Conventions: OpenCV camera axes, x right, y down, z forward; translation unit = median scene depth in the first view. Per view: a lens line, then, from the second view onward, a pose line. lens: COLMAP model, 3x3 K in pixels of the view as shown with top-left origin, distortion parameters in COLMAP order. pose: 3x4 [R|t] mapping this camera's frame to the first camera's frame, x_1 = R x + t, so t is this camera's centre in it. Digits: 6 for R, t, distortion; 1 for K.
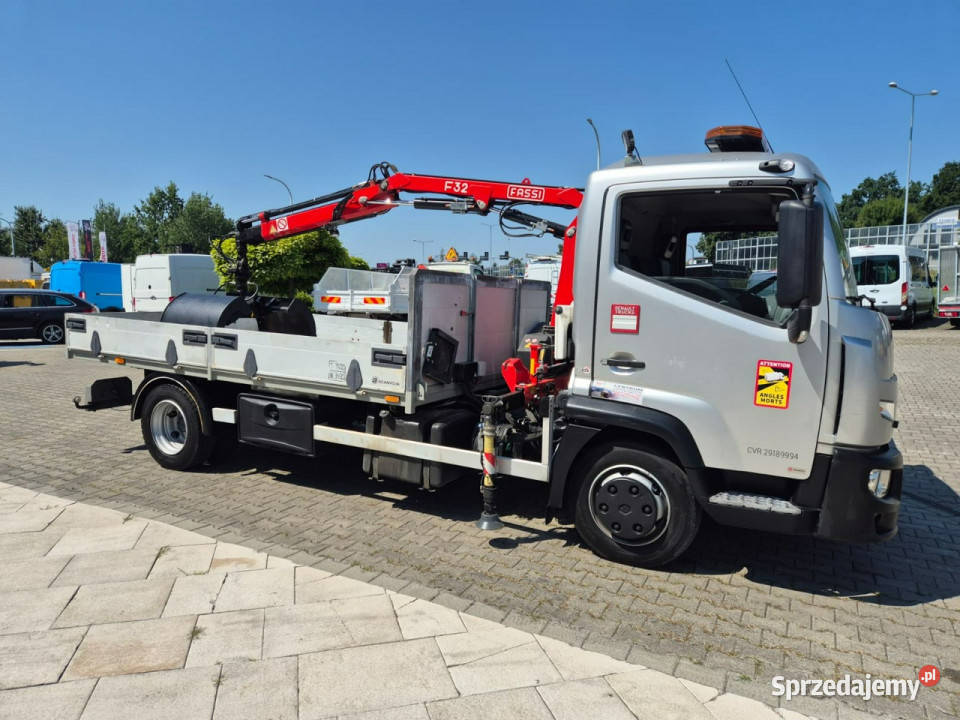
lens RADIAL K [[633.5, 0, 471.8], [0, 633.5, 360.0], [0, 0, 1]] dist [0.082041, -0.074822]
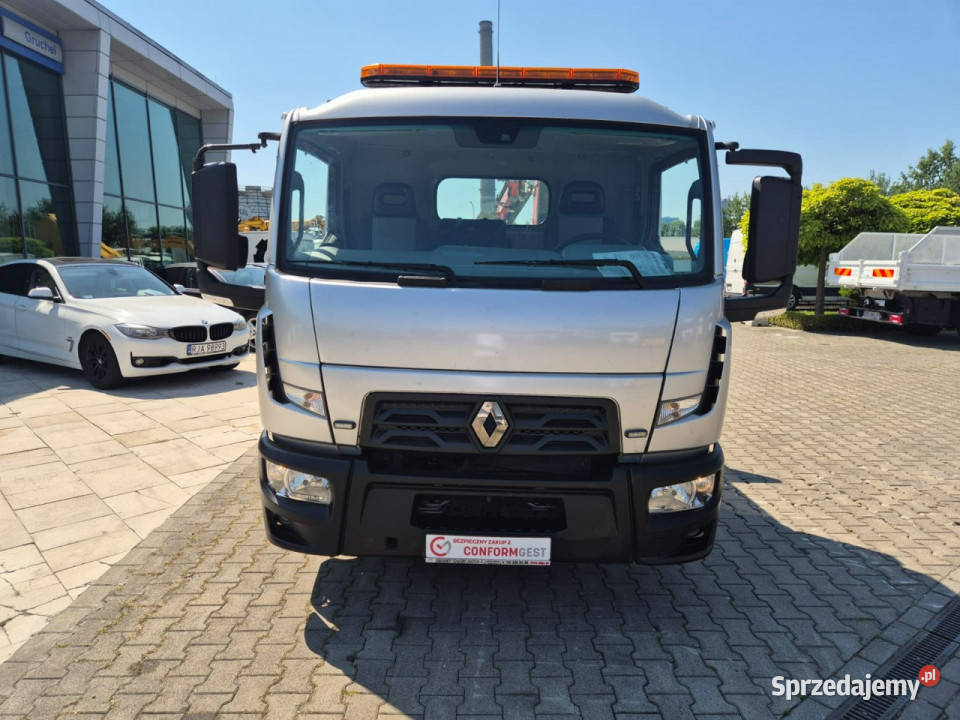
lens RADIAL K [[636.3, 0, 474.4], [0, 636.3, 355.6], [0, 0, 1]] dist [0.068911, -0.056879]
pose [[0.468210, 0.120244, -0.875398, 1.121555], [-0.092306, 0.991933, 0.086881, -0.052707], [0.878783, 0.040127, 0.475532, 0.617962]]
